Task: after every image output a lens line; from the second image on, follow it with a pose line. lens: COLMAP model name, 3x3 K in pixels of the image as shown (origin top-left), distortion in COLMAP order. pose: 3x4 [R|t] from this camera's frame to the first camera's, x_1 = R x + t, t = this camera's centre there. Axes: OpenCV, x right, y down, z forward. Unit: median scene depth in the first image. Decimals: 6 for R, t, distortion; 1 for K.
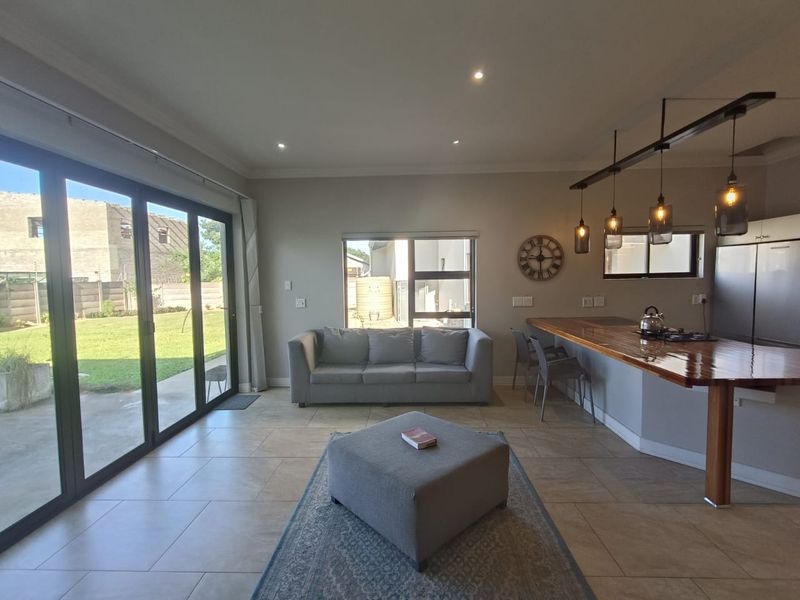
lens RADIAL K [[371.3, 0, 399.3], [0, 371.3, 300.9], [0, 0, 1]] dist [0.000573, -0.000200]
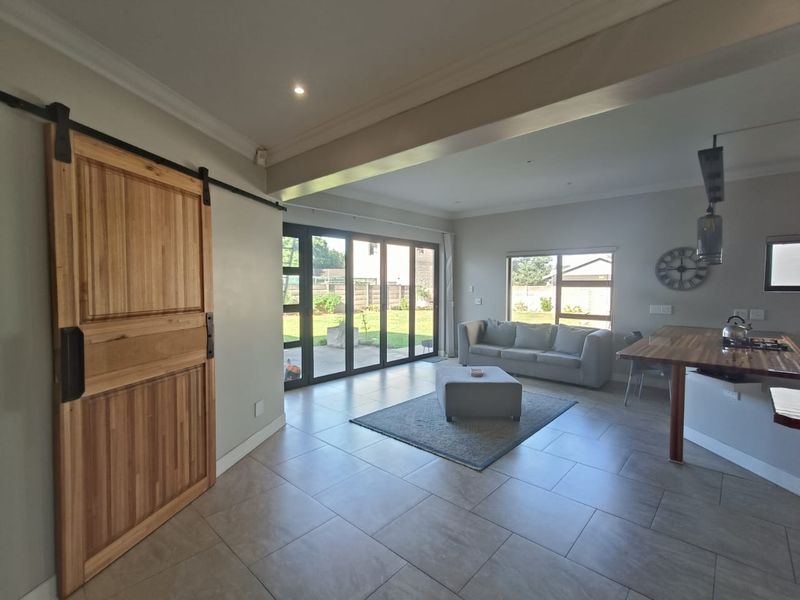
lens RADIAL K [[371.3, 0, 395.0], [0, 371.3, 305.2], [0, 0, 1]] dist [0.000573, -0.000200]
pose [[0.751526, 0.054572, -0.657443, 0.465024], [-0.058651, 0.998153, 0.015810, 0.017836], [0.657091, 0.026678, 0.753339, -0.318727]]
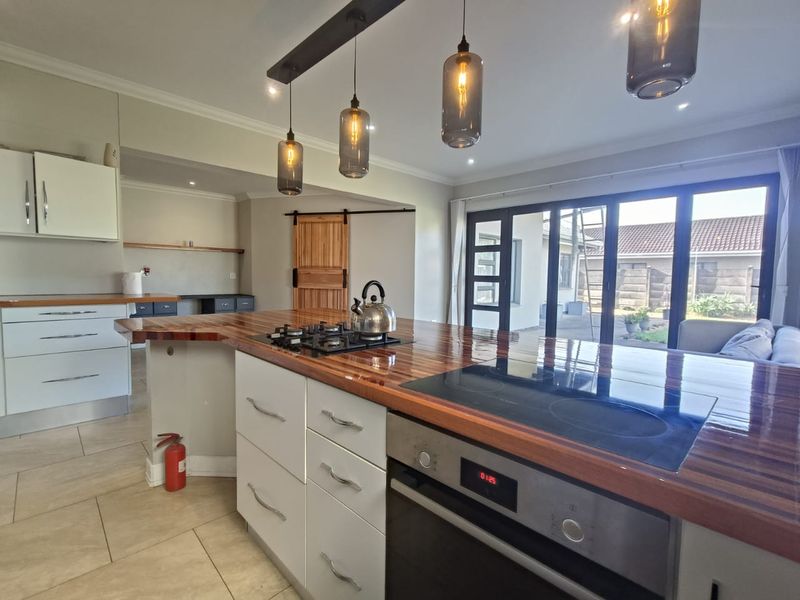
lens RADIAL K [[371.3, 0, 401.3], [0, 371.3, 300.6], [0, 0, 1]] dist [0.000573, -0.000200]
pose [[-0.688441, 0.053313, -0.723331, 0.709782], [-0.052166, 0.991072, 0.122696, -0.006097], [0.723414, 0.122202, -0.679513, 0.922618]]
